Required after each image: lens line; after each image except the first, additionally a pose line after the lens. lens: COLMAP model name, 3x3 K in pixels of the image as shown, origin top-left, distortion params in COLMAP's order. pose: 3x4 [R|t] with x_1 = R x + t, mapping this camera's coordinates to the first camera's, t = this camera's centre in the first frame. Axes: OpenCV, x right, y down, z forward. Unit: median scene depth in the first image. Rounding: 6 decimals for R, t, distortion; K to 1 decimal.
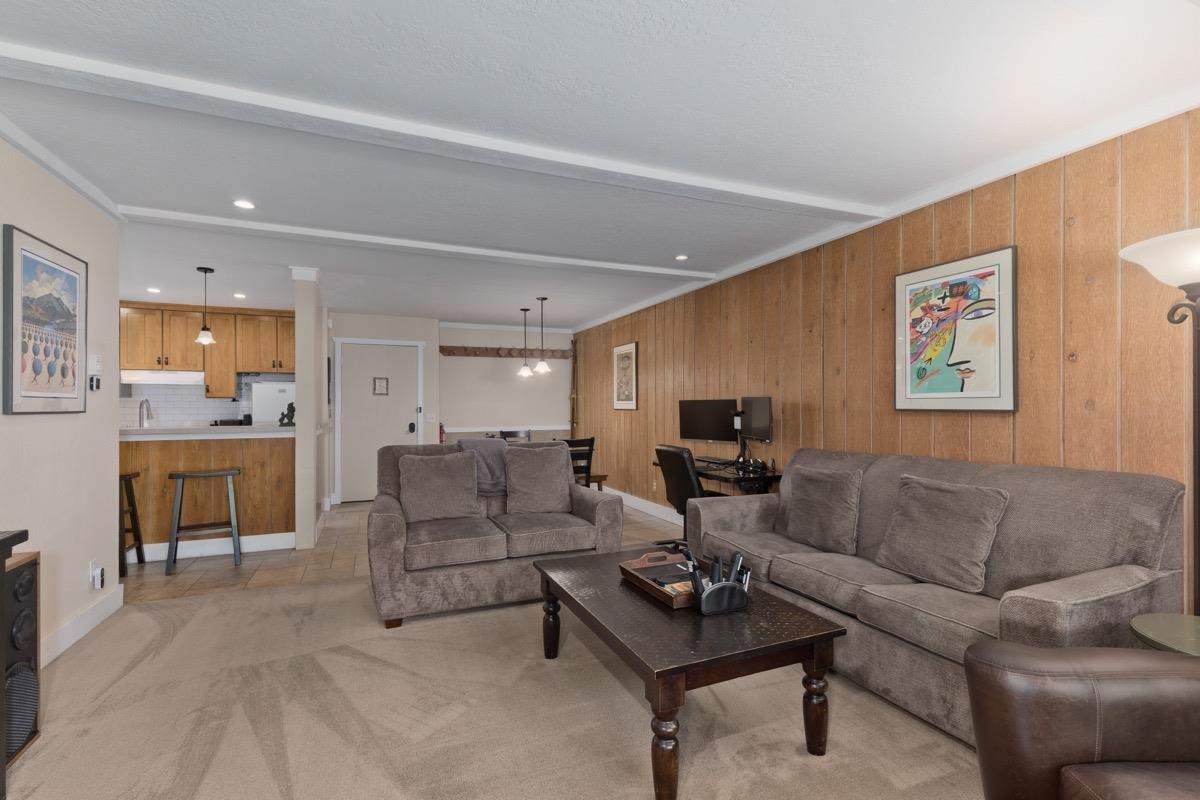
lens RADIAL K [[532.7, 0, 602.7], [0, 532.7, 397.5], [0, 0, 1]] dist [0.002322, 0.000113]
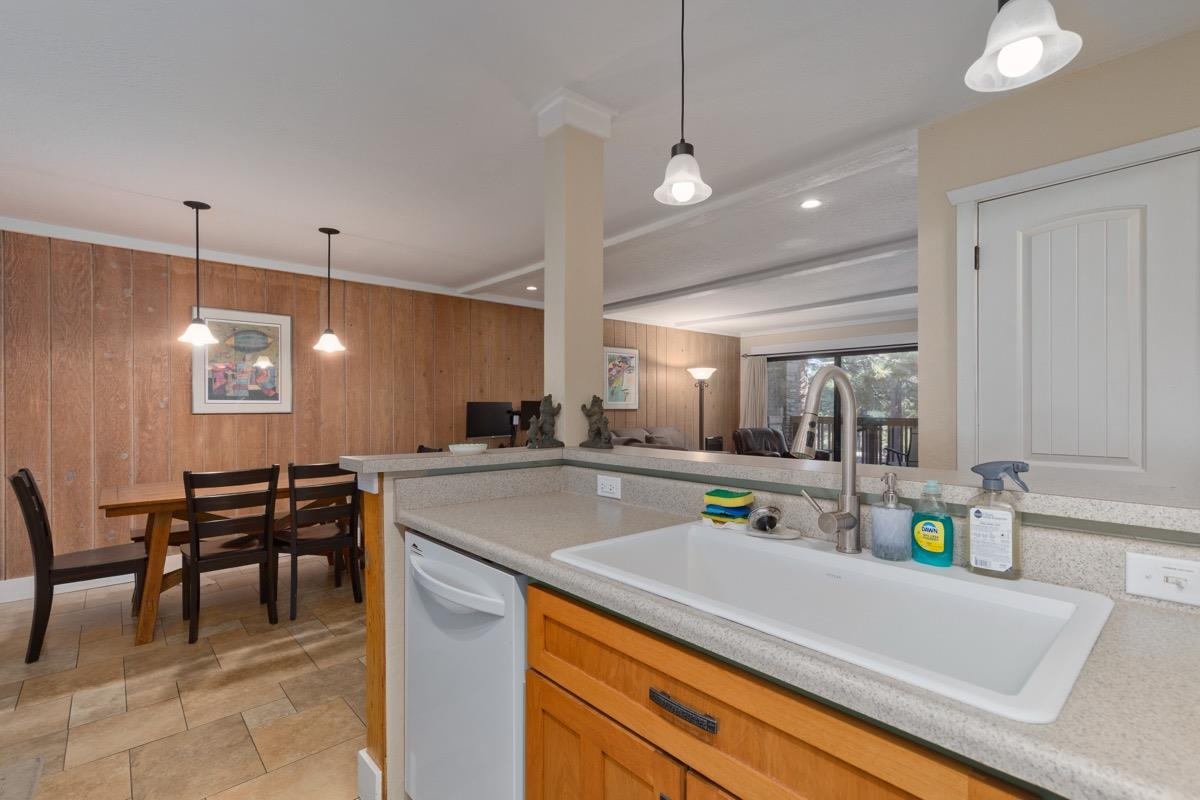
lens RADIAL K [[546.4, 0, 609.4], [0, 546.4, 397.8], [0, 0, 1]] dist [0.001762, 0.000099]
pose [[-0.323248, 0.019191, 0.946120, -1.246959], [-0.013096, 0.999608, -0.024750, 0.025813], [-0.946224, -0.020391, -0.322870, 1.385341]]
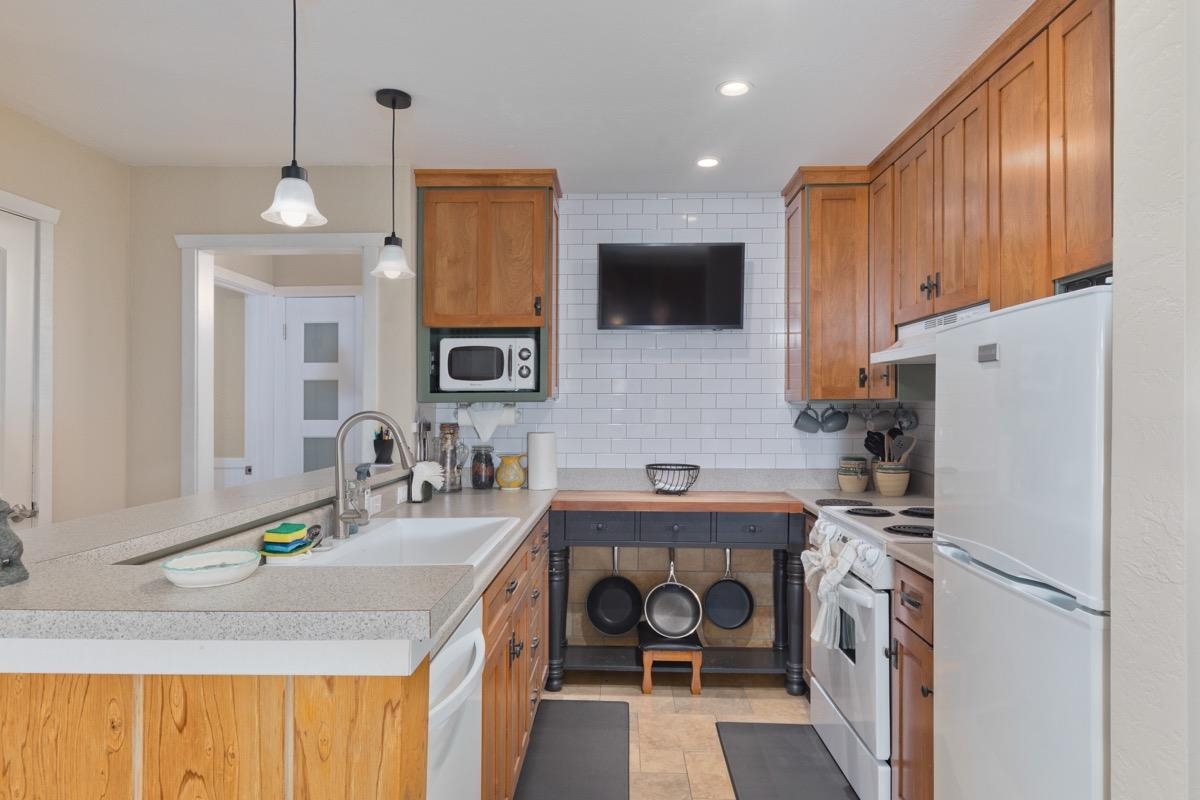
lens RADIAL K [[715.9, 0, 600.0], [0, 715.9, 400.0], [0, 0, 1]] dist [0.000873, 0.001009]
pose [[-0.426508, -0.005580, -0.904467, -0.560325], [0.019813, 0.999683, -0.015511, 0.003469], [0.904267, -0.024536, -0.426262, 1.597712]]
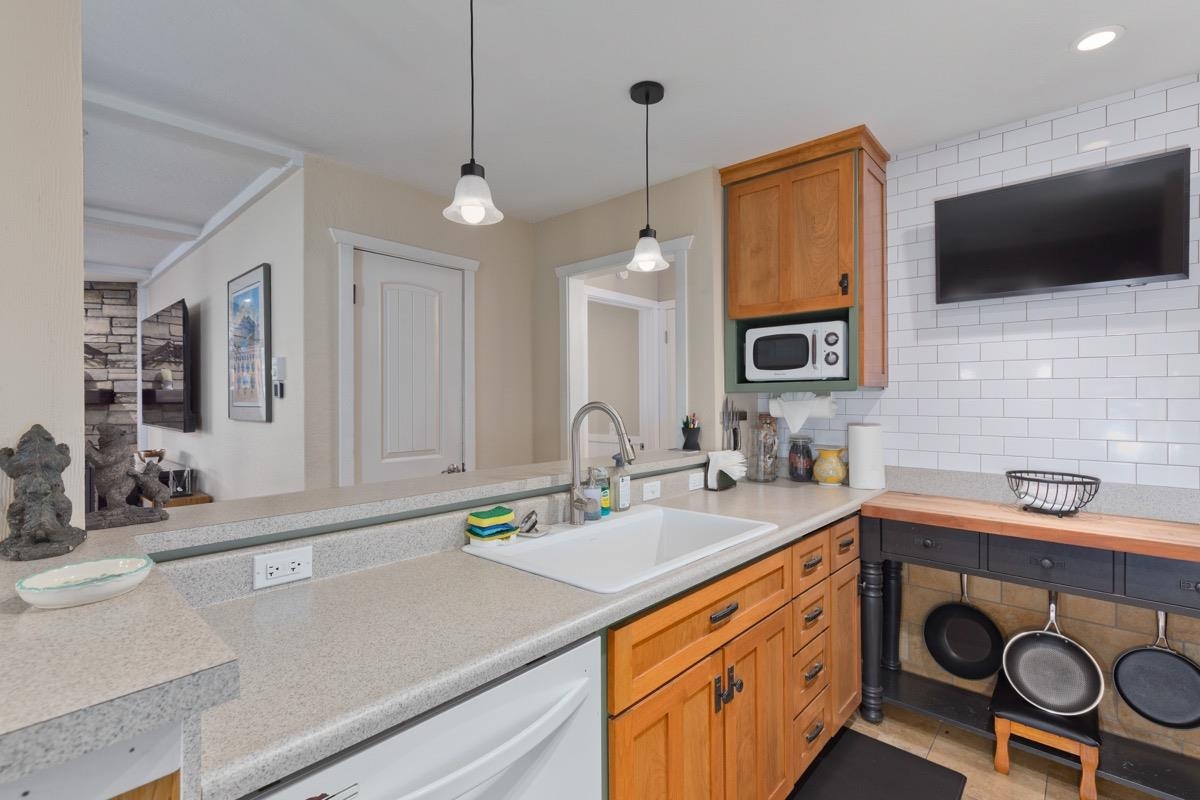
lens RADIAL K [[542.5, 0, 601.9], [0, 542.5, 391.1], [0, 0, 1]] dist [0.003062, -0.000318]
pose [[-0.909245, 0.000130, -0.416261, -0.830440], [0.013706, 0.999467, -0.029626, 0.004601], [0.416035, -0.032643, -0.908762, 1.584062]]
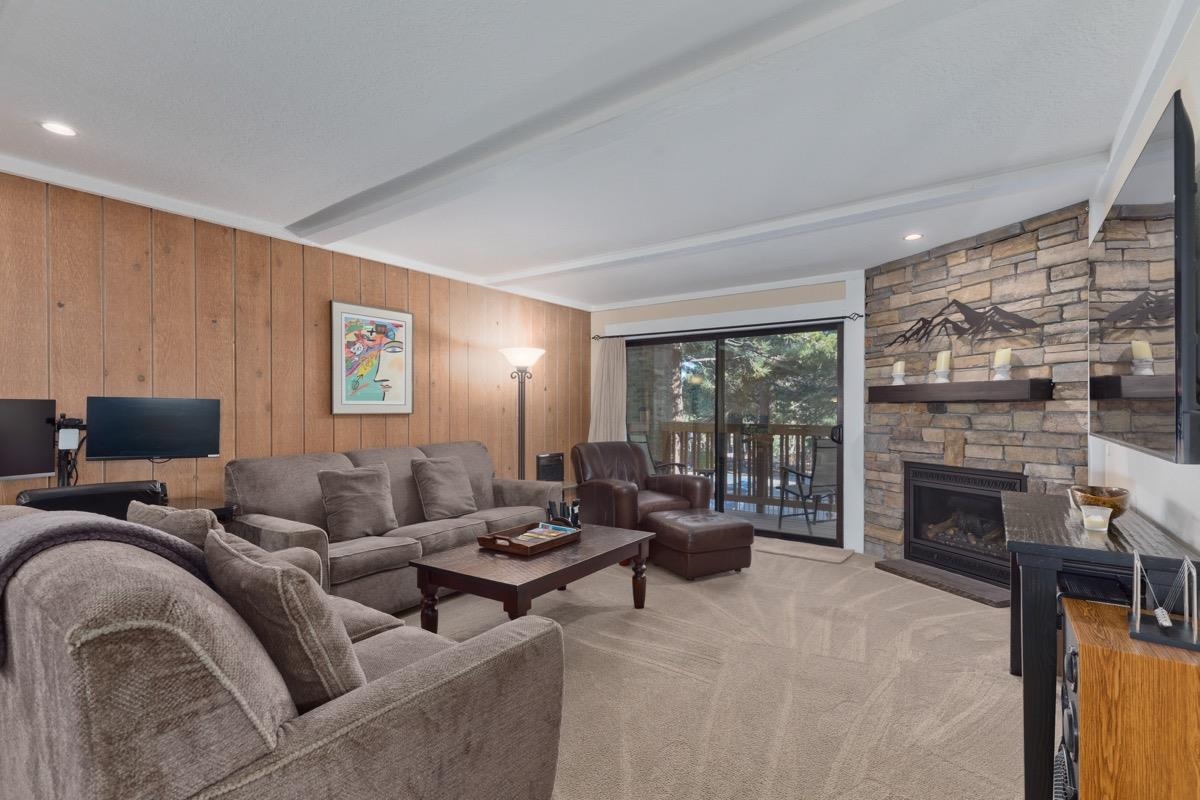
lens RADIAL K [[544.6, 0, 613.8], [0, 544.6, 415.5], [0, 0, 1]] dist [0.004164, 0.000439]
pose [[-0.521240, -0.009796, 0.853354, -0.672474], [-0.014735, 0.999888, 0.002478, 0.011841], [-0.853283, -0.011282, -0.521326, 0.908435]]
